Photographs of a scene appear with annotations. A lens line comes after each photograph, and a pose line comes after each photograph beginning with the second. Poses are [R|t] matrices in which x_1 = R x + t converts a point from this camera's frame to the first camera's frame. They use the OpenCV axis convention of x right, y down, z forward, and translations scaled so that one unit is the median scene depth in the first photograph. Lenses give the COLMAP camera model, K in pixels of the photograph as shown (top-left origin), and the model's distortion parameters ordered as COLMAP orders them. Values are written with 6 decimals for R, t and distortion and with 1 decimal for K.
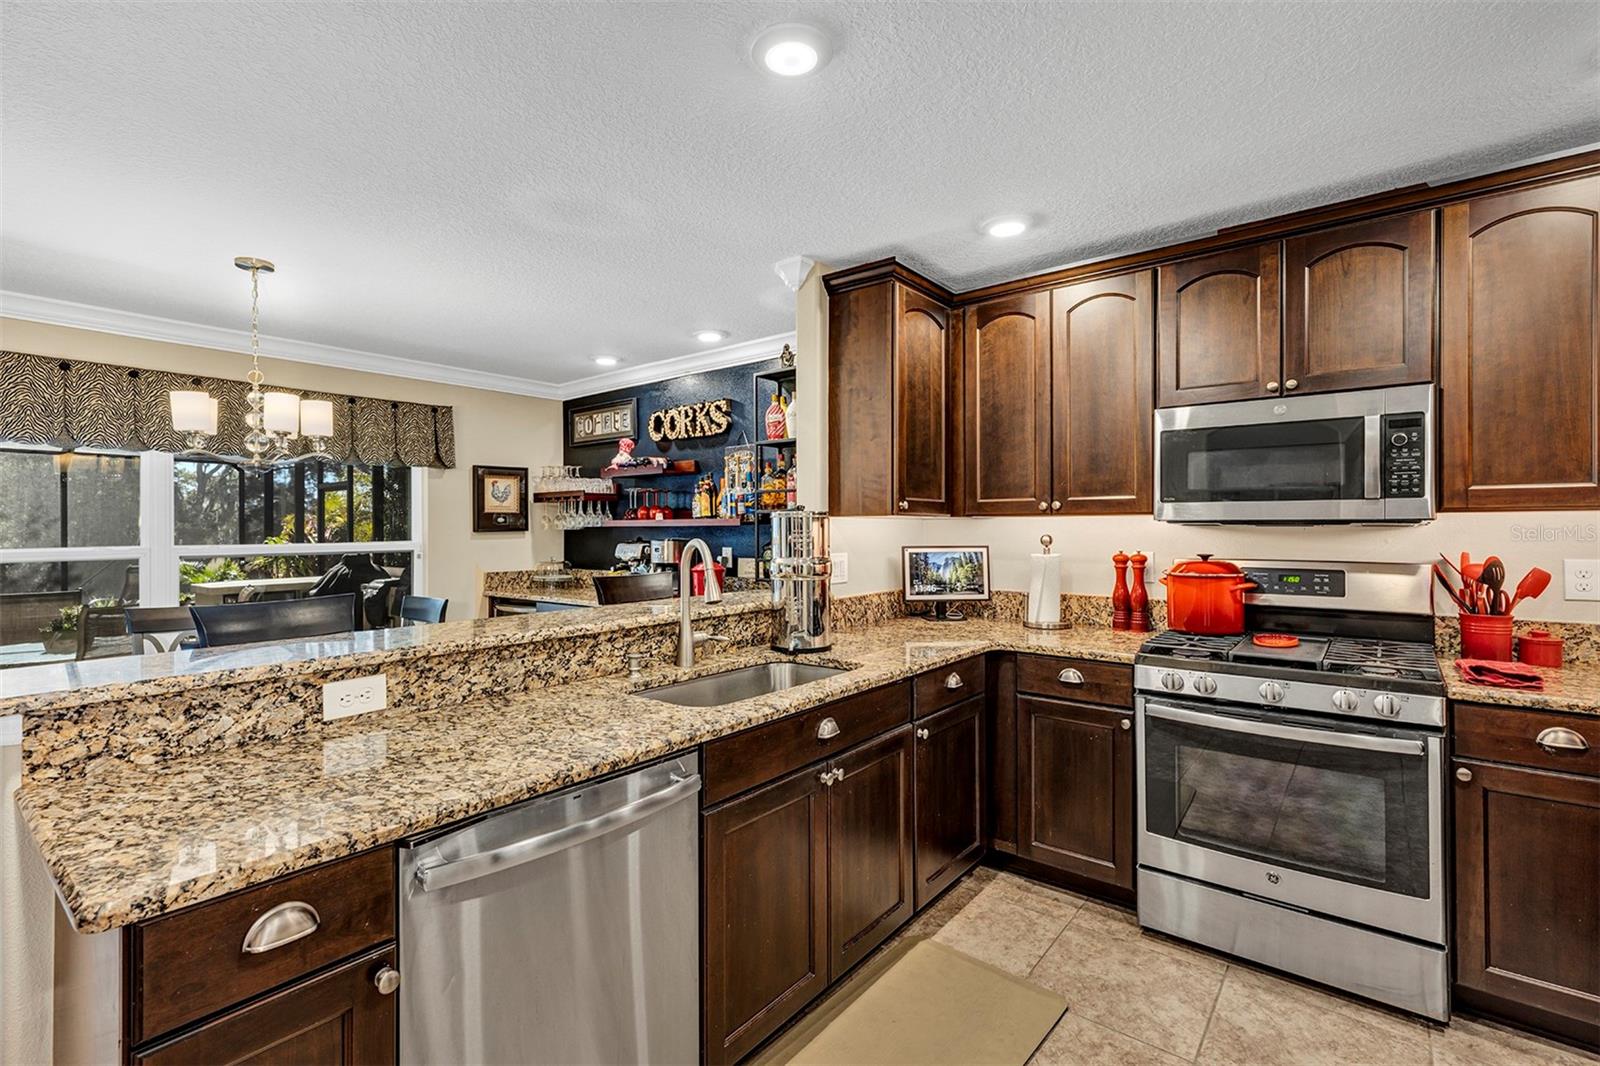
lens RADIAL K [[734.5, 0, 788.0], [0, 734.5, 523.6], [0, 0, 1]] dist [0.012066, 0.000240]
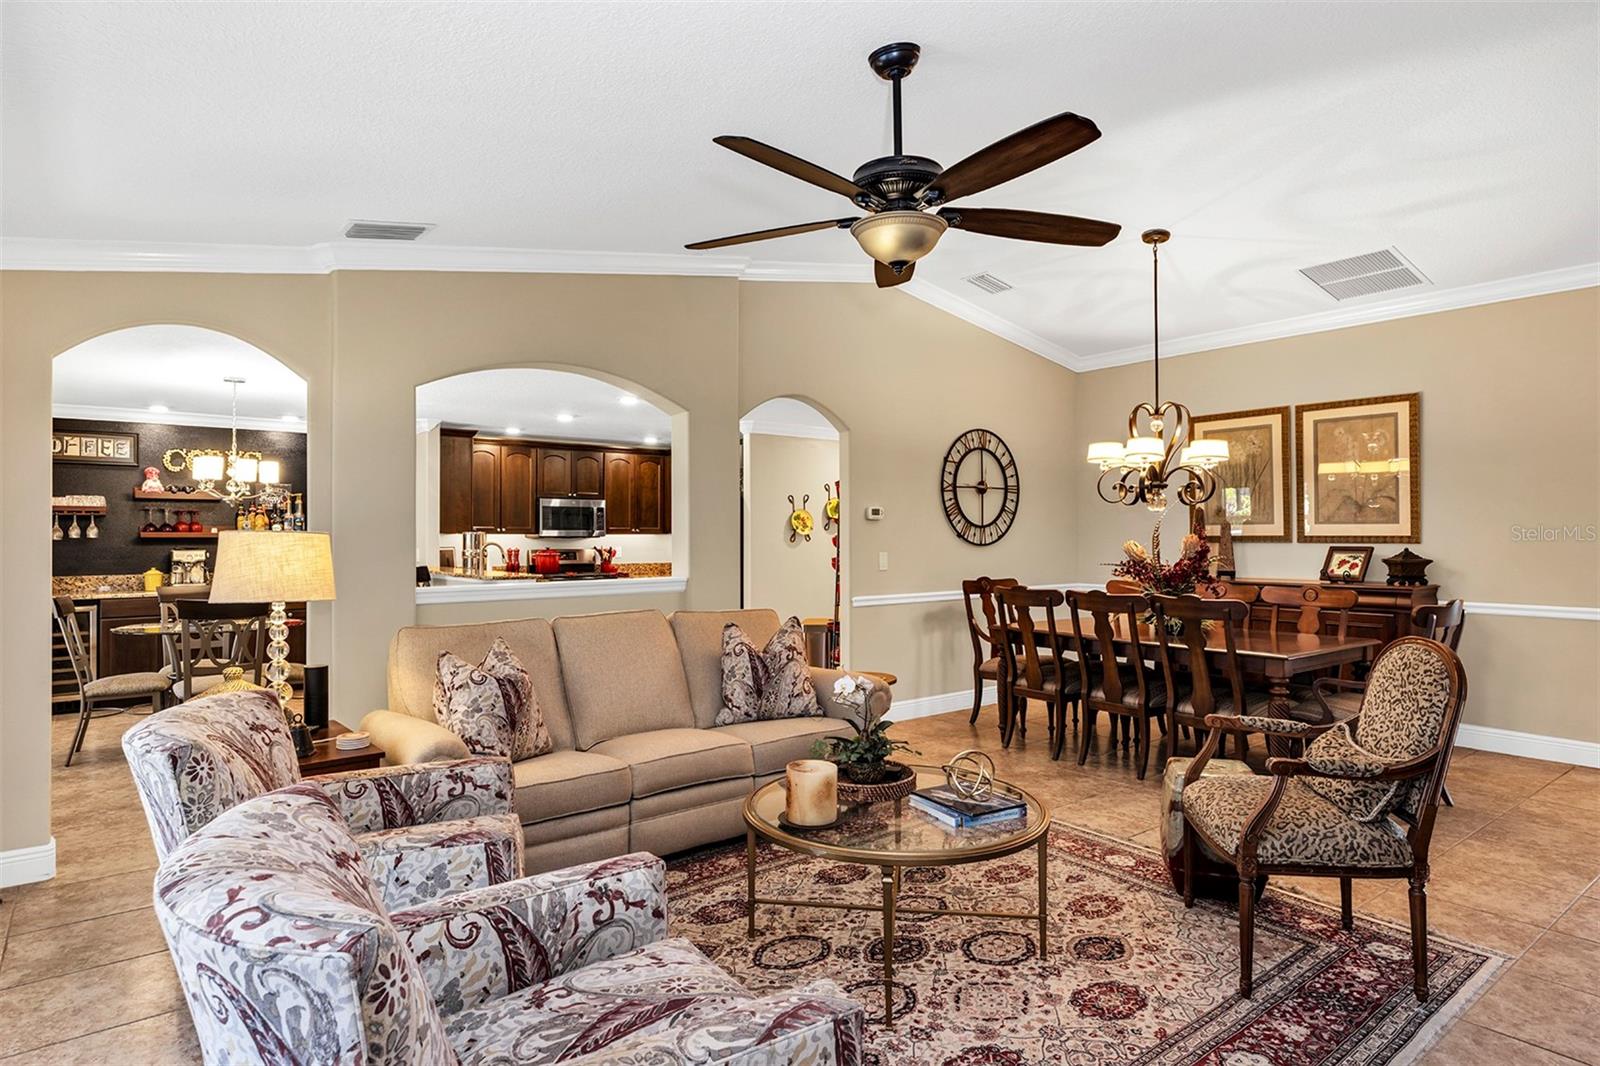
lens RADIAL K [[883.6, 0, 789.8], [0, 883.6, 526.0], [0, 0, 1]] dist [0.006870, 0.001496]
pose [[0.231394, 0.015680, 0.972734, -2.293925], [-0.005699, 0.999875, -0.014762, 0.001099], [-0.972843, -0.002128, 0.231454, -0.663238]]
